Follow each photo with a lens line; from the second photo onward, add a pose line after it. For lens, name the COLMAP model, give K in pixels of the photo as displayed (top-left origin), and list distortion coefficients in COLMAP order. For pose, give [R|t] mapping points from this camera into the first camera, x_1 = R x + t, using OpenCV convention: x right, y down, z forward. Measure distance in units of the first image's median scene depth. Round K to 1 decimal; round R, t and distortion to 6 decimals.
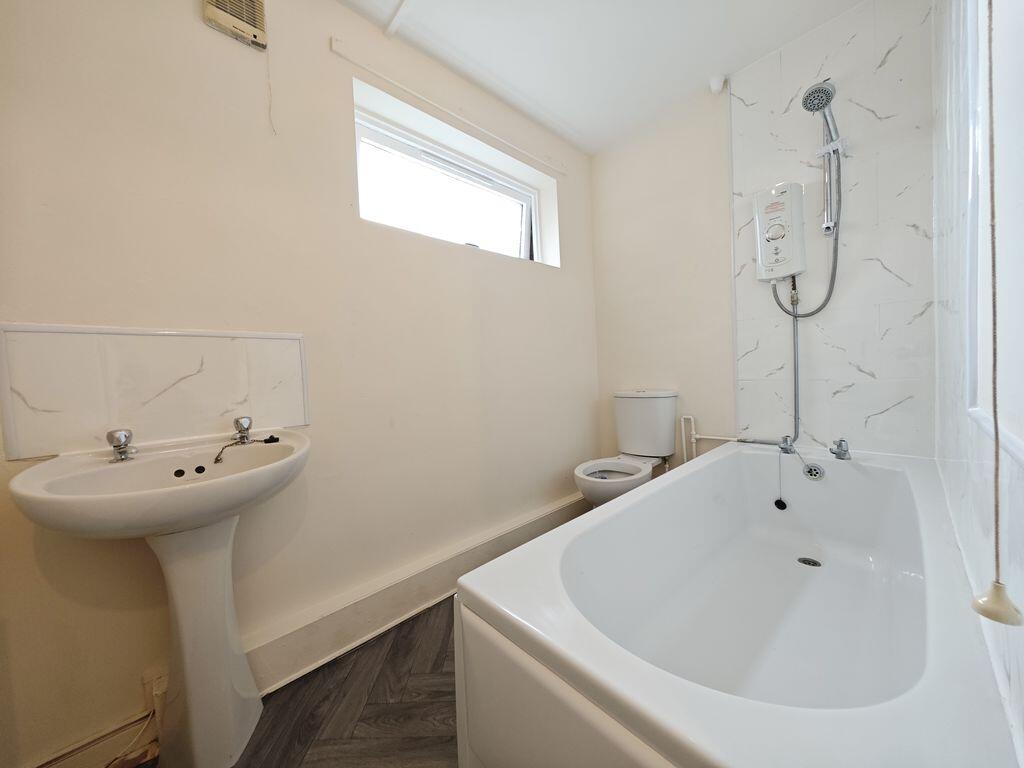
lens RADIAL K [[360.7, 0, 512.0], [0, 360.7, 384.0], [0, 0, 1]] dist [-0.000623, -0.000116]
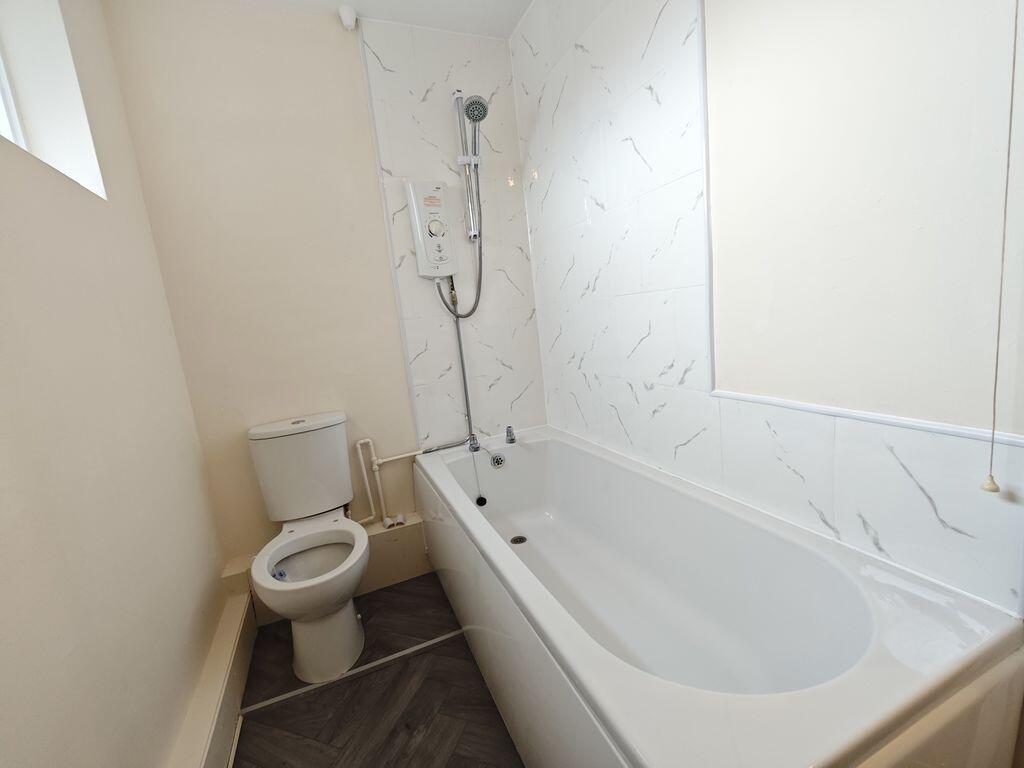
lens RADIAL K [[440.9, 0, 512.0], [0, 440.9, 384.0], [0, 0, 1]] dist [0.002136, 0.000458]
pose [[0.353457, -0.130217, 0.926343, -0.328191], [0.125881, 0.987878, 0.090836, -0.093870], [-0.926942, 0.084502, 0.365565, 0.419383]]
